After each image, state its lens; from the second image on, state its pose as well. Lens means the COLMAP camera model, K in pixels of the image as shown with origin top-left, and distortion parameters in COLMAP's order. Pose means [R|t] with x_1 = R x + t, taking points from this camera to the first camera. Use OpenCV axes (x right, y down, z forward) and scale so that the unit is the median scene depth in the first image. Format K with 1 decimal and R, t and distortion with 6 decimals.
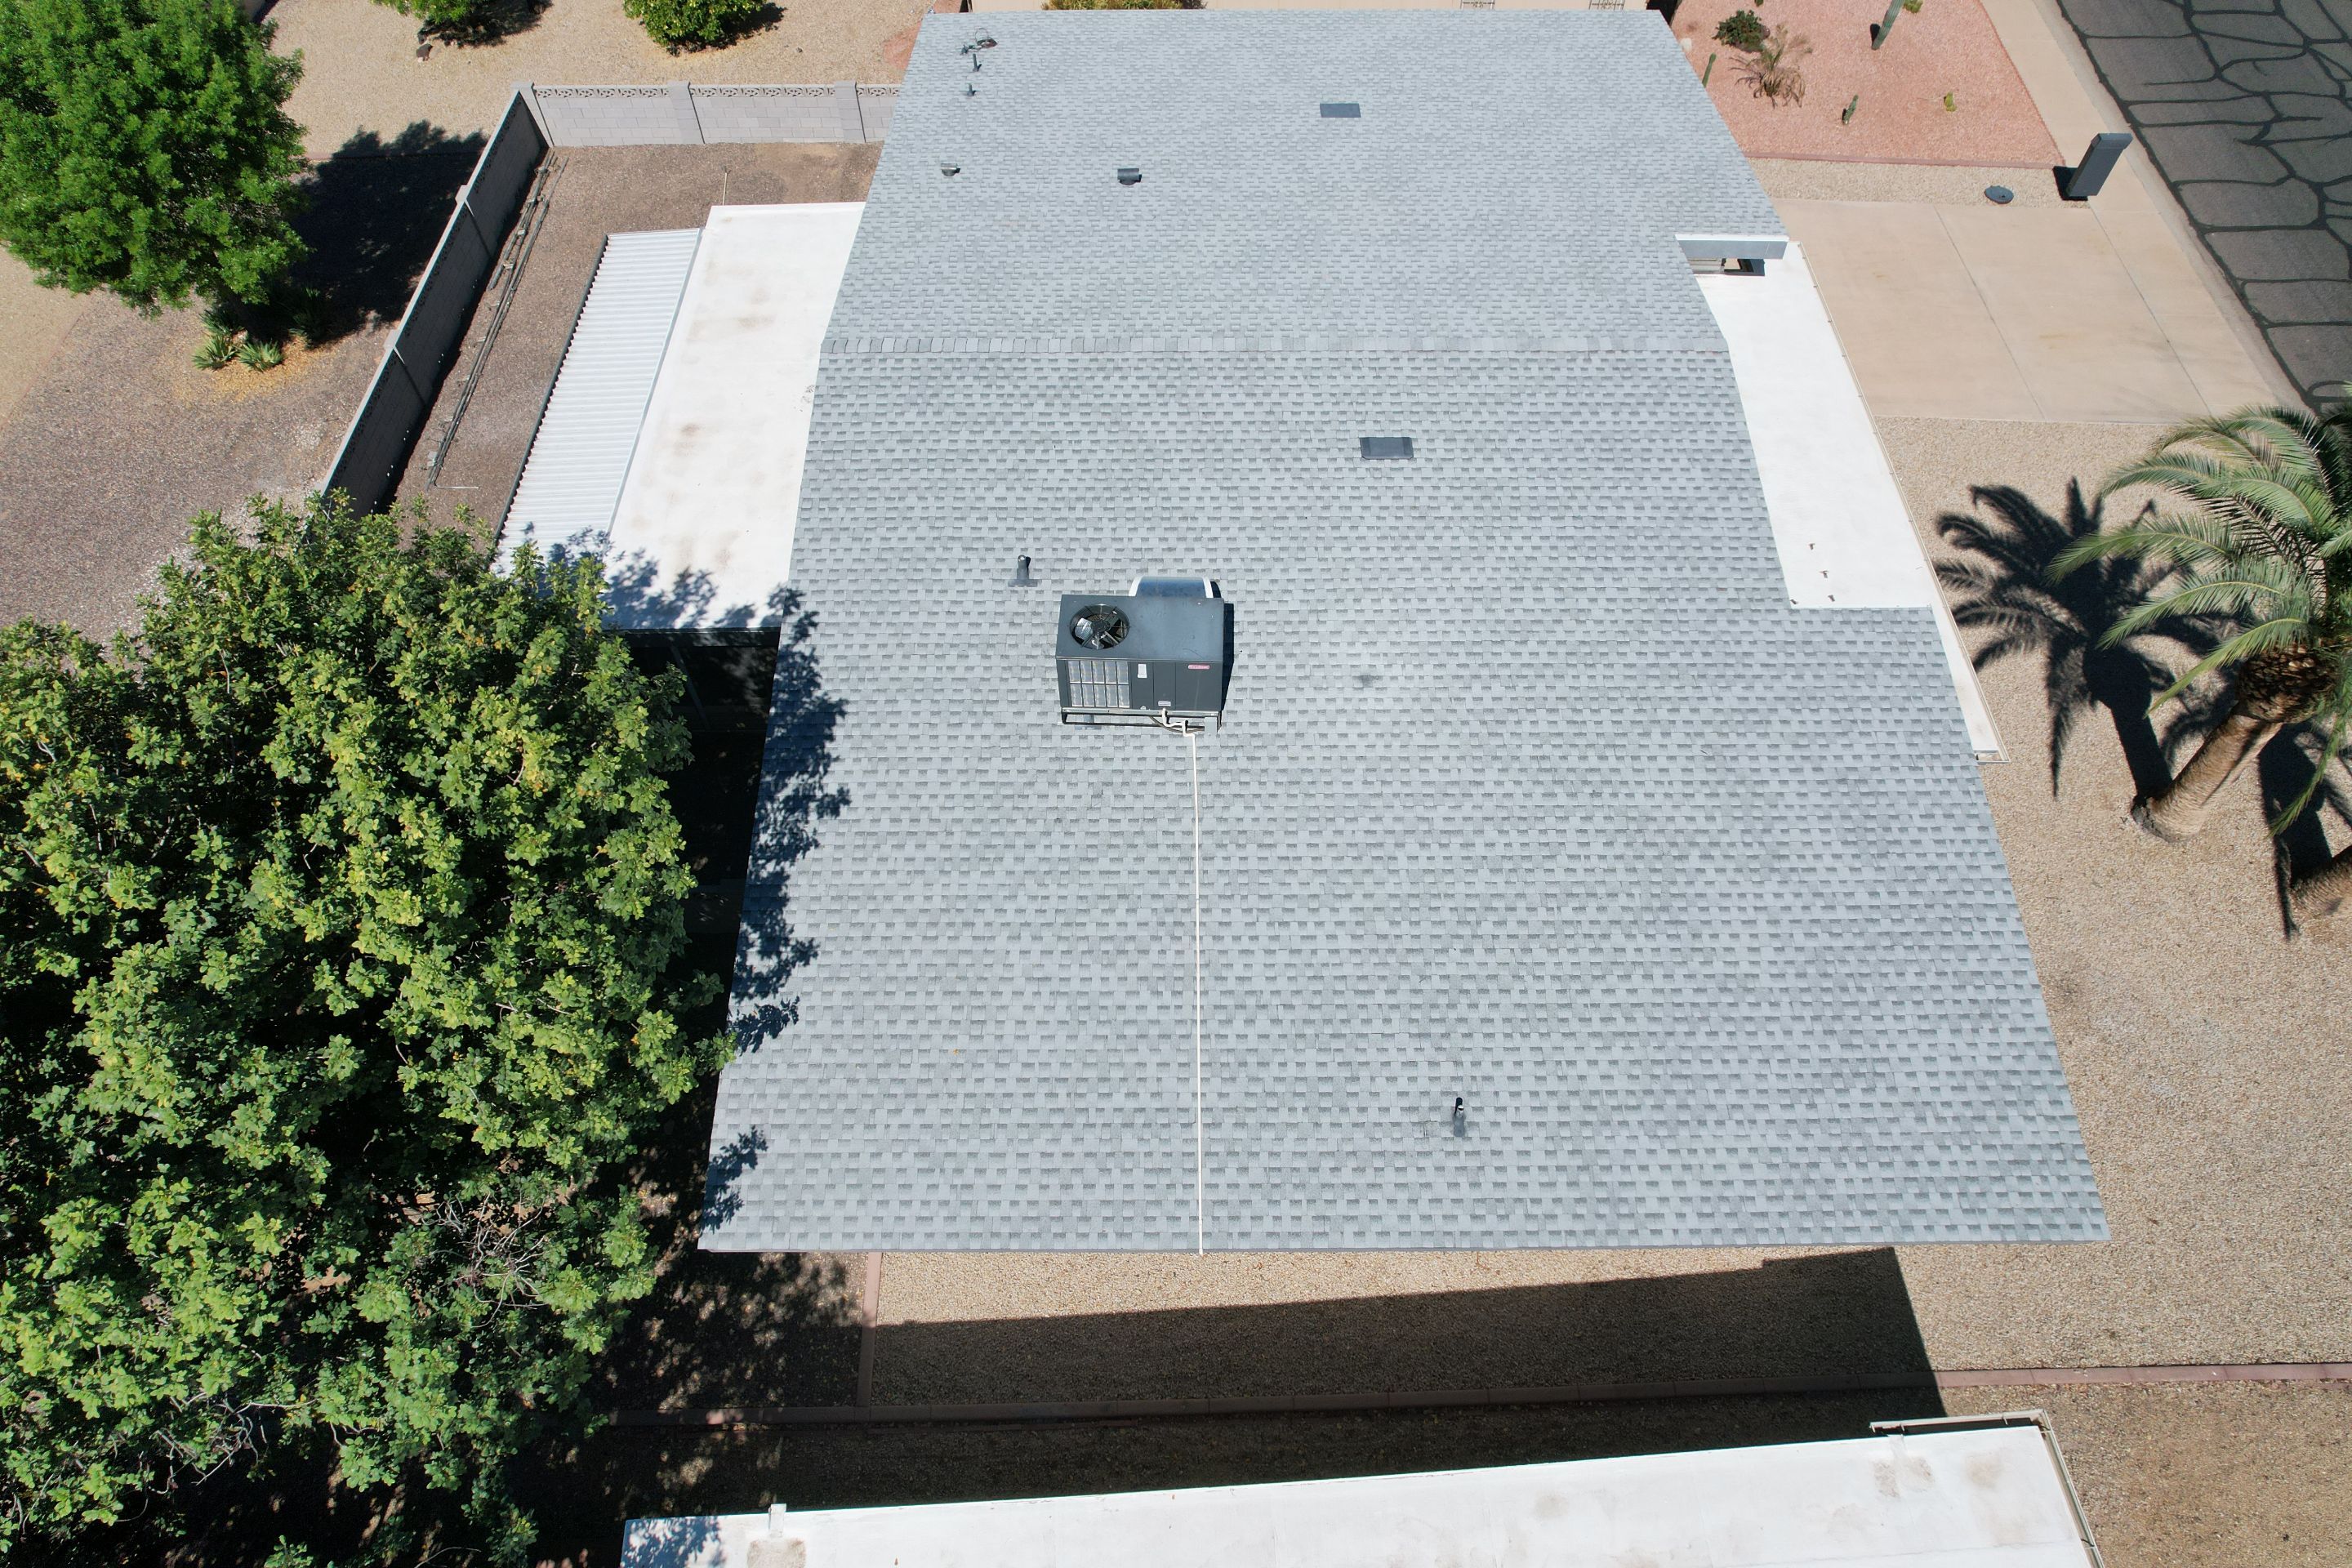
lens RADIAL K [[1502.3, 0, 1169.0], [0, 1502.3, 797.8], [0, 0, 1]] dist [-0.074701, 0.068186]
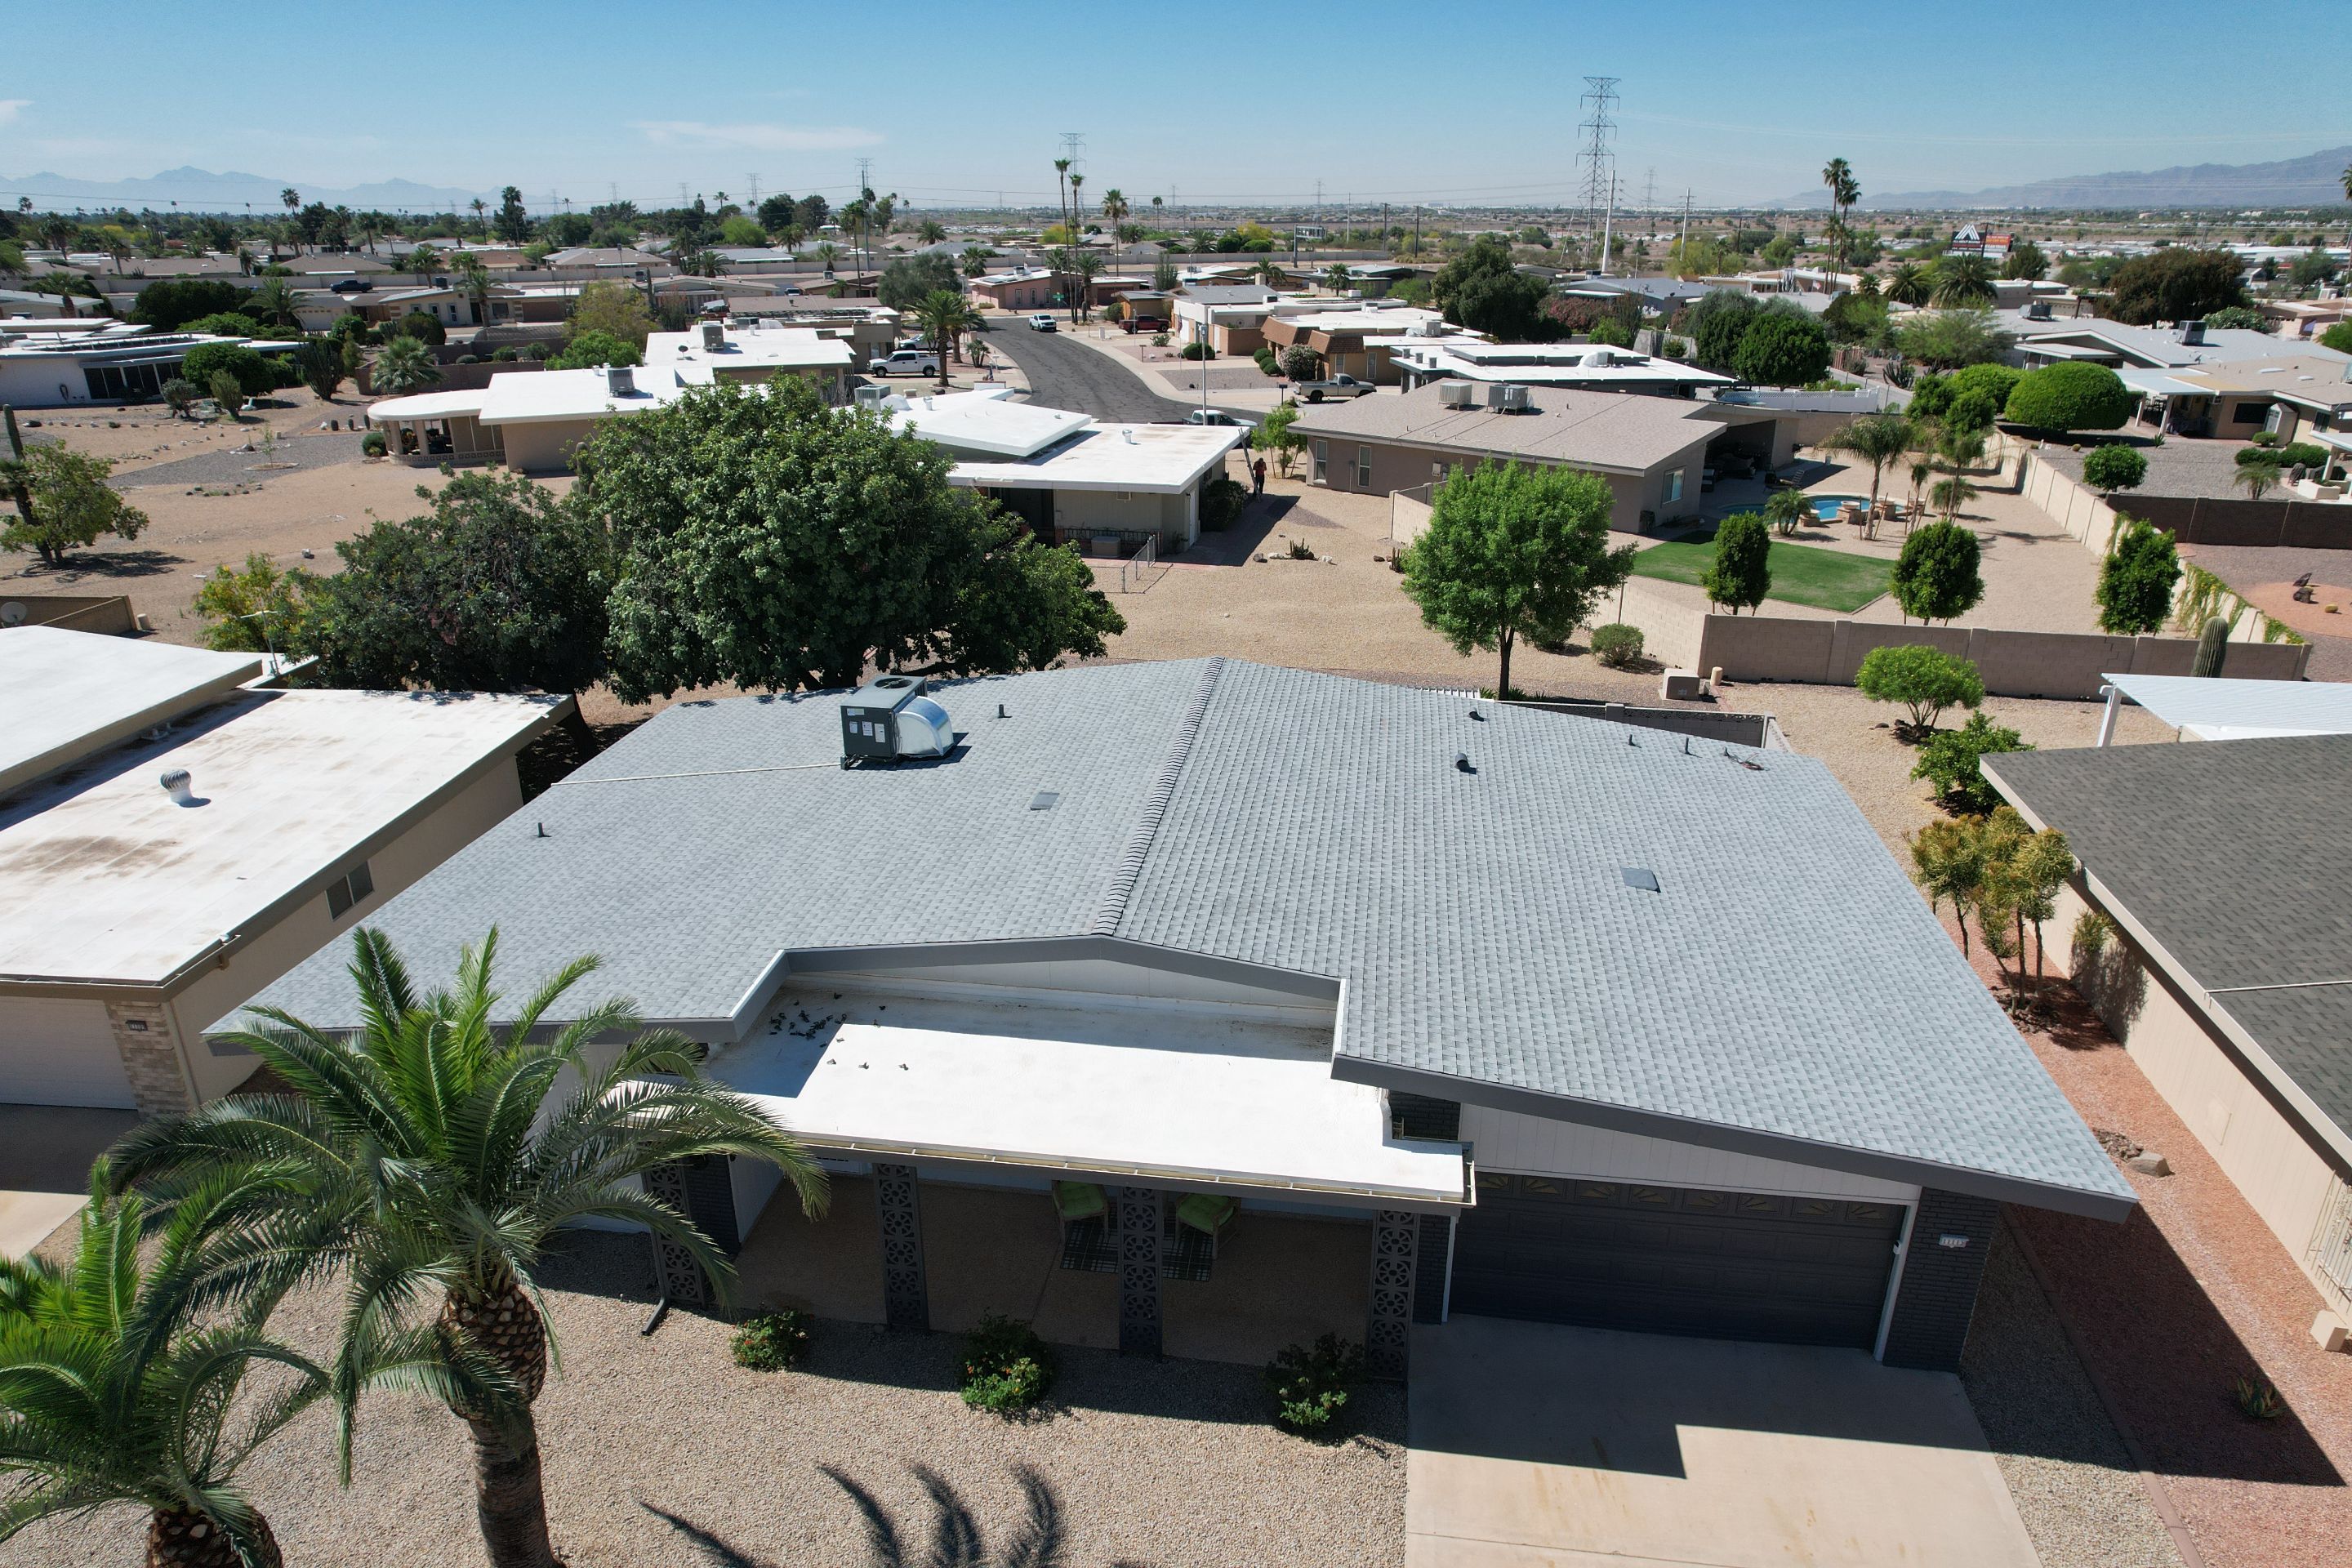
lens RADIAL K [[1502.3, 0, 1167.3], [0, 1502.3, 799.3], [0, 0, 1]] dist [-0.074701, 0.068186]
pose [[-0.150644, 0.374498, -0.914908, 1.344701], [-0.808788, 0.485494, 0.331898, -0.776452], [0.568478, 0.789966, 0.229753, 0.837410]]
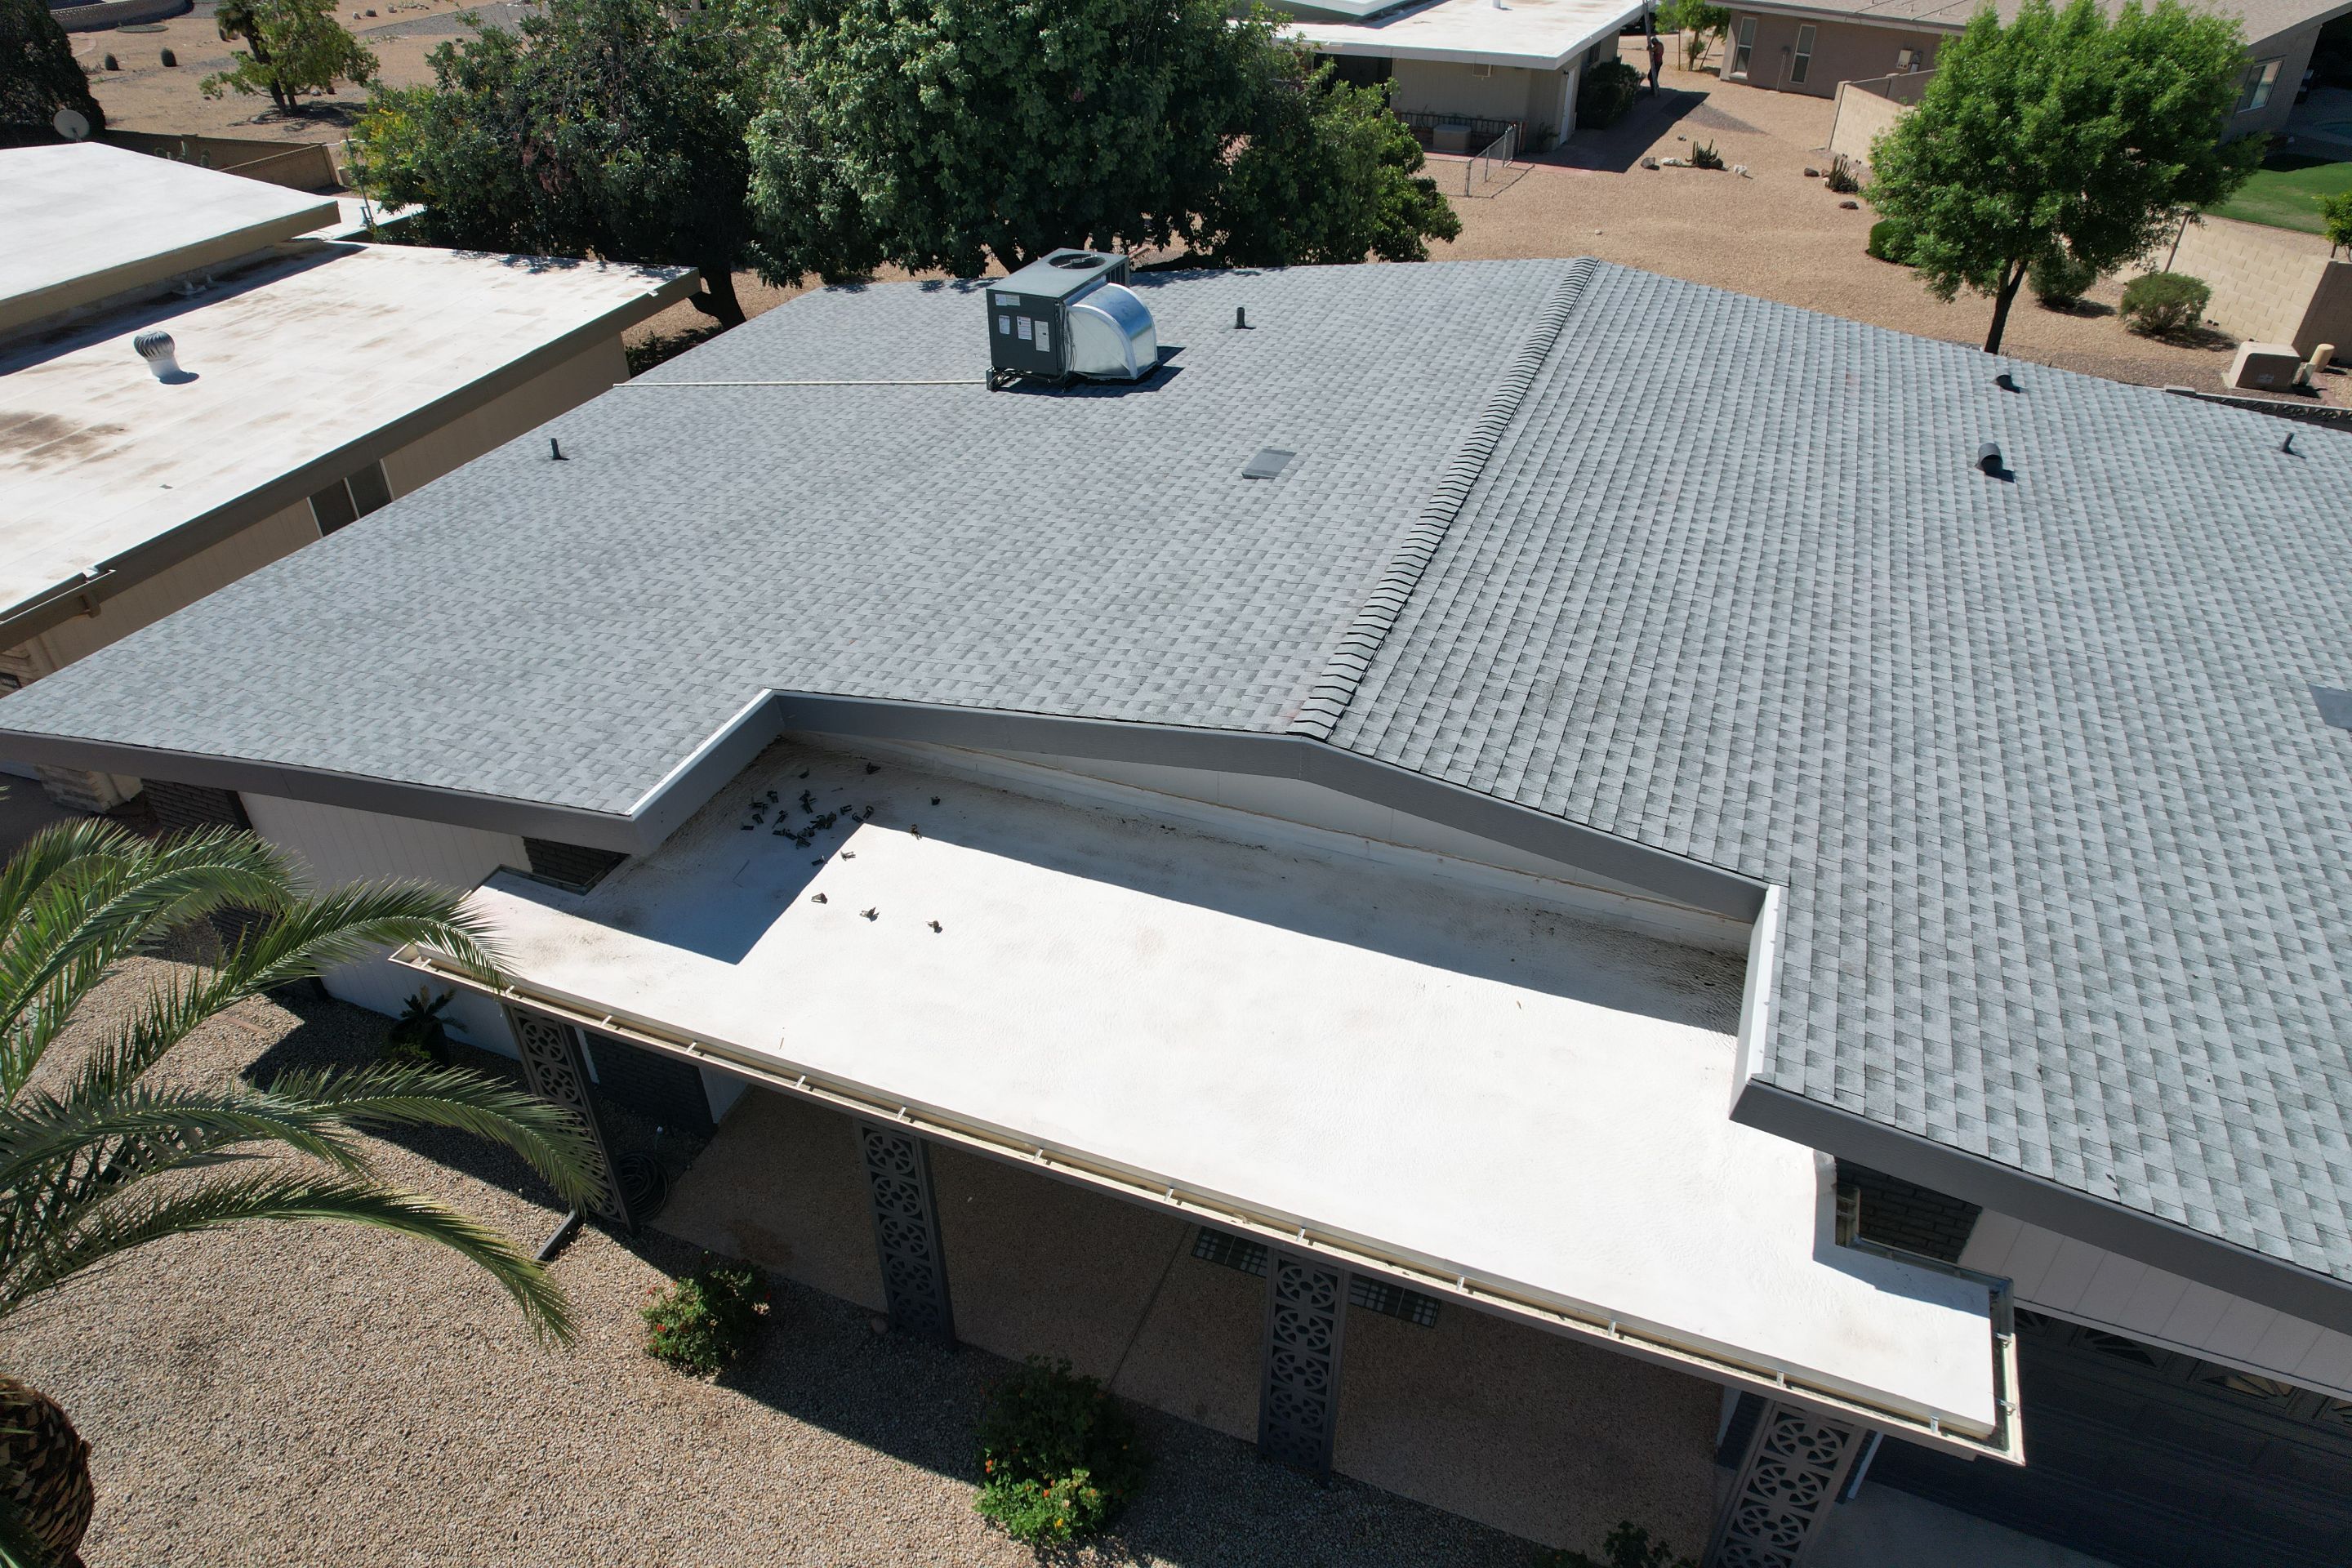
lens RADIAL K [[1502.3, 0, 1167.9], [0, 1502.3, 795.5], [0, 0, 1]] dist [-0.074701, 0.068186]
pose [[-0.369283, 0.537610, -0.758027, 0.872995], [-0.756195, 0.300298, 0.581369, -0.619745], [0.540184, 0.787906, 0.295643, 0.954698]]
